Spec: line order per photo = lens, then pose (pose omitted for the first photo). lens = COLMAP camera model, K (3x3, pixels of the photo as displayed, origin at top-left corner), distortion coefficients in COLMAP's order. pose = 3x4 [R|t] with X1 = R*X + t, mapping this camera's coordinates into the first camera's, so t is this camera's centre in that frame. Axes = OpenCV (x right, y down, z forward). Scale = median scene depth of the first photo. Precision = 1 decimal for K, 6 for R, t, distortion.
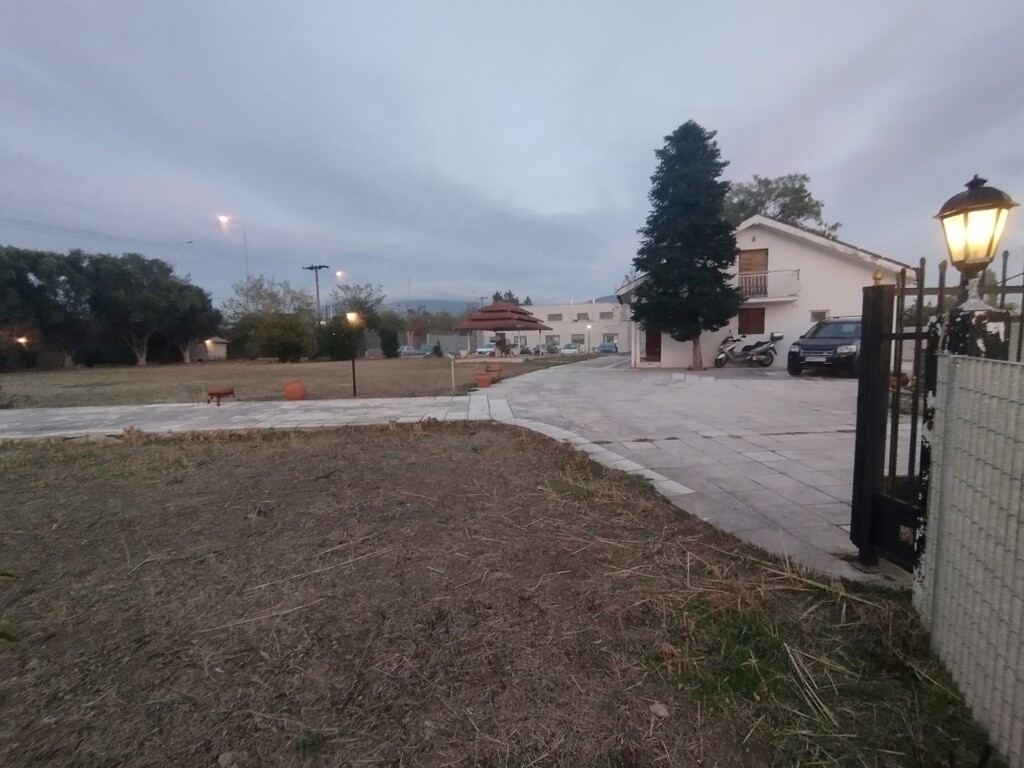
lens RADIAL K [[472.6, 0, 517.7], [0, 472.6, 389.2], [0, 0, 1]] dist [-0.029934, 0.028221]
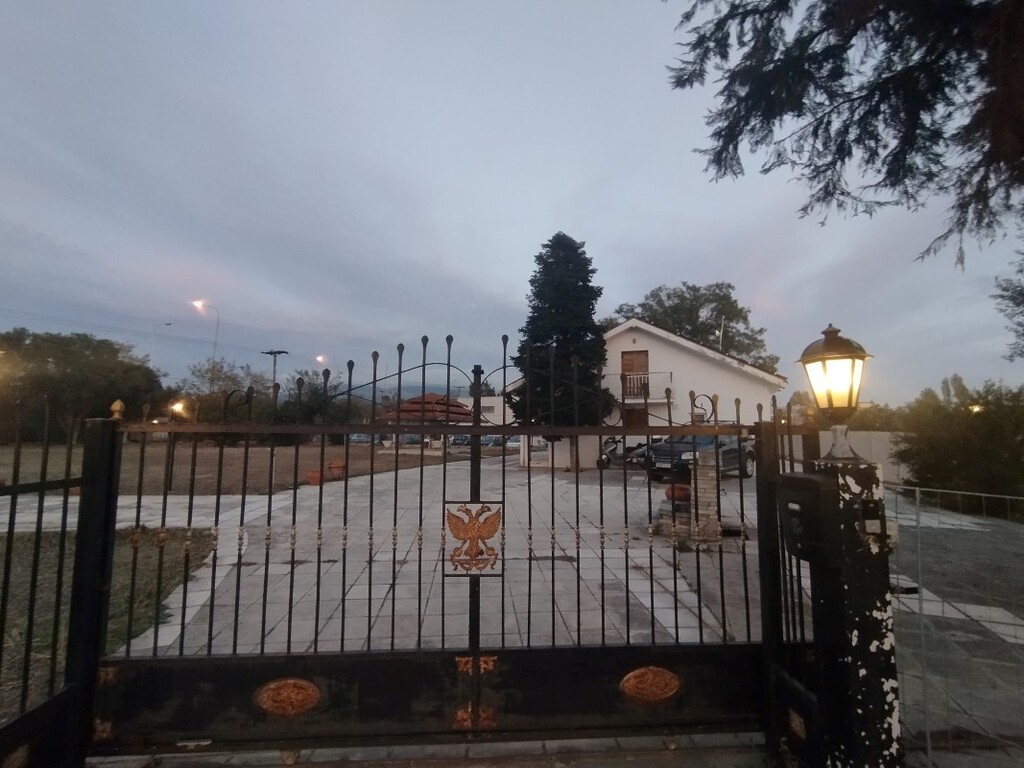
lens RADIAL K [[472.6, 0, 517.7], [0, 472.6, 389.2], [0, 0, 1]] dist [-0.029934, 0.028221]
pose [[0.999363, 0.031480, 0.016832, 0.240885], [-0.027793, 0.982050, -0.186563, -0.022197], [-0.022402, 0.185976, 0.982299, 0.026732]]
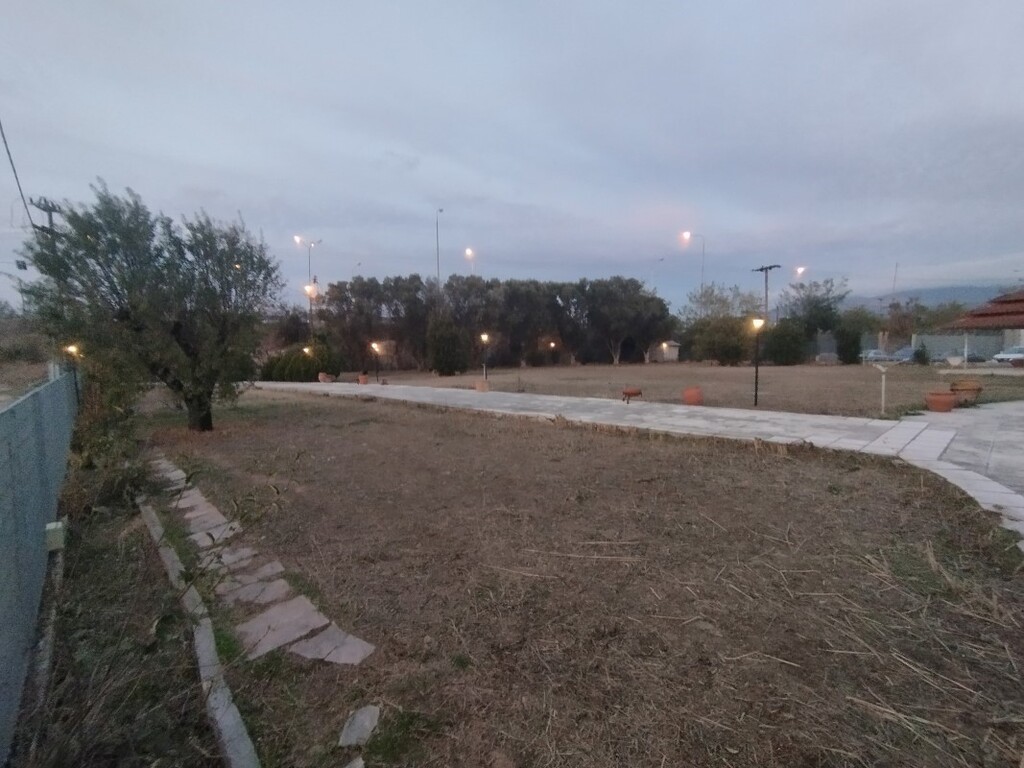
lens RADIAL K [[472.6, 0, 517.7], [0, 472.6, 389.2], [0, 0, 1]] dist [-0.029934, 0.028221]
pose [[0.622724, 0.069272, -0.779369, 0.065198], [-0.072836, 0.996880, 0.030408, -0.009873], [0.779044, 0.037831, 0.625827, 0.021790]]
